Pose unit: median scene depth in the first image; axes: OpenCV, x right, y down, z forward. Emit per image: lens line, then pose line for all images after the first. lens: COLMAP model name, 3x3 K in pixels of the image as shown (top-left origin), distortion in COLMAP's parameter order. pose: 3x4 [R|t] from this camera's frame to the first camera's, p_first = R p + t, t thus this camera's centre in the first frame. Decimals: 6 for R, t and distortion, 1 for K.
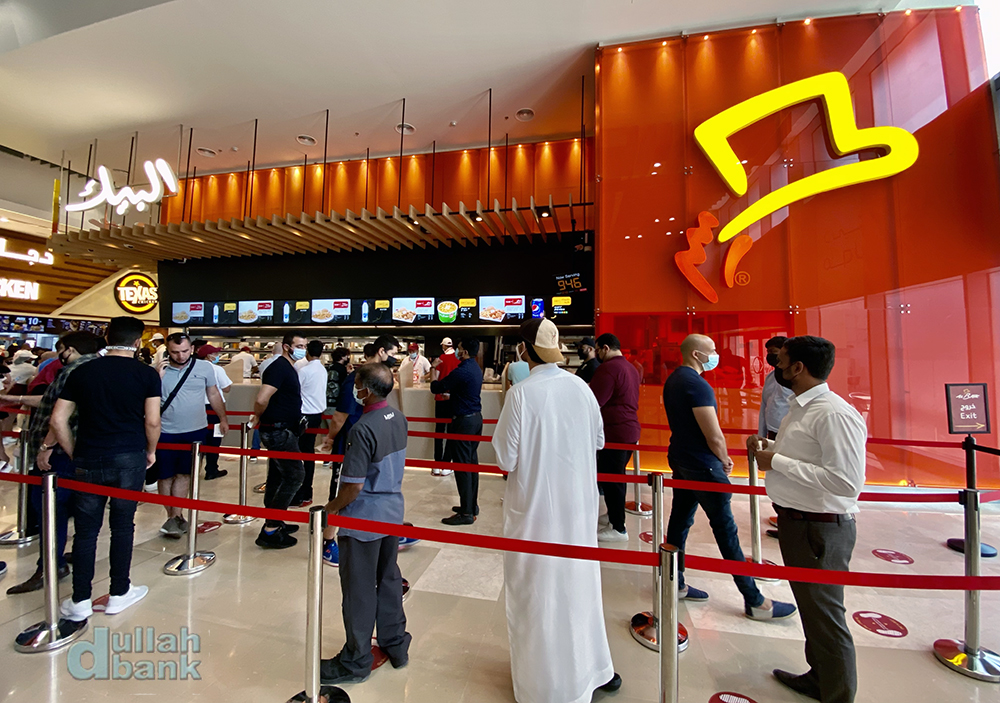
lens RADIAL K [[392.5, 0, 499.7], [0, 392.5, 332.2], [0, 0, 1]] dist [-0.000666, -0.010737]
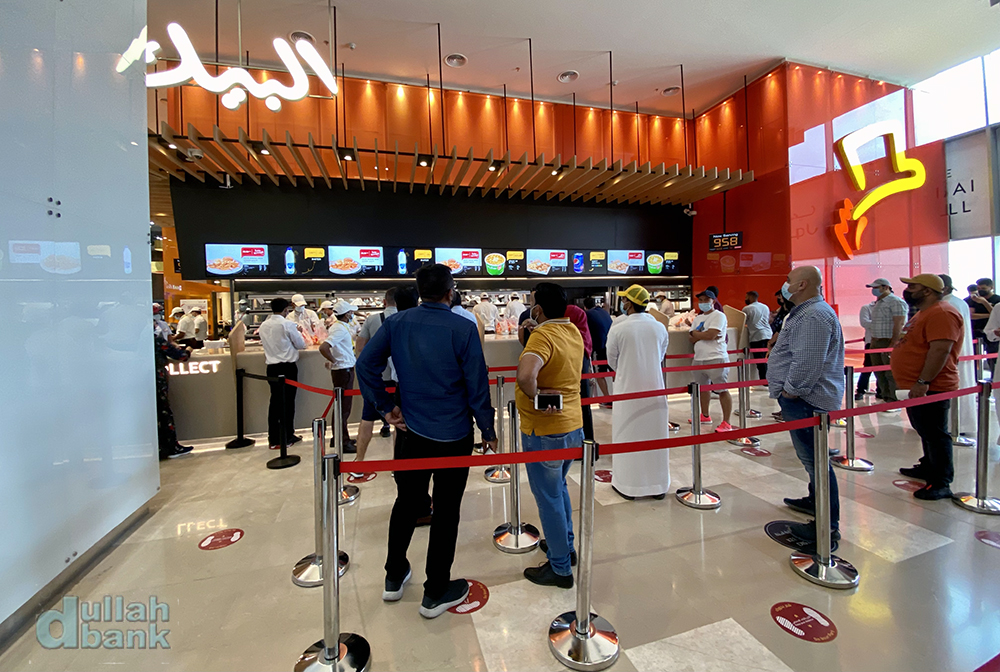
lens RADIAL K [[391.7, 0, 497.6], [0, 391.7, 310.0], [0, 0, 1]] dist [0.050772, -0.041910]
pose [[0.889188, -0.039176, 0.455862, -0.743679], [0.011447, 0.997920, 0.063433, 0.002159], [-0.457399, -0.051186, 0.887787, 0.139287]]
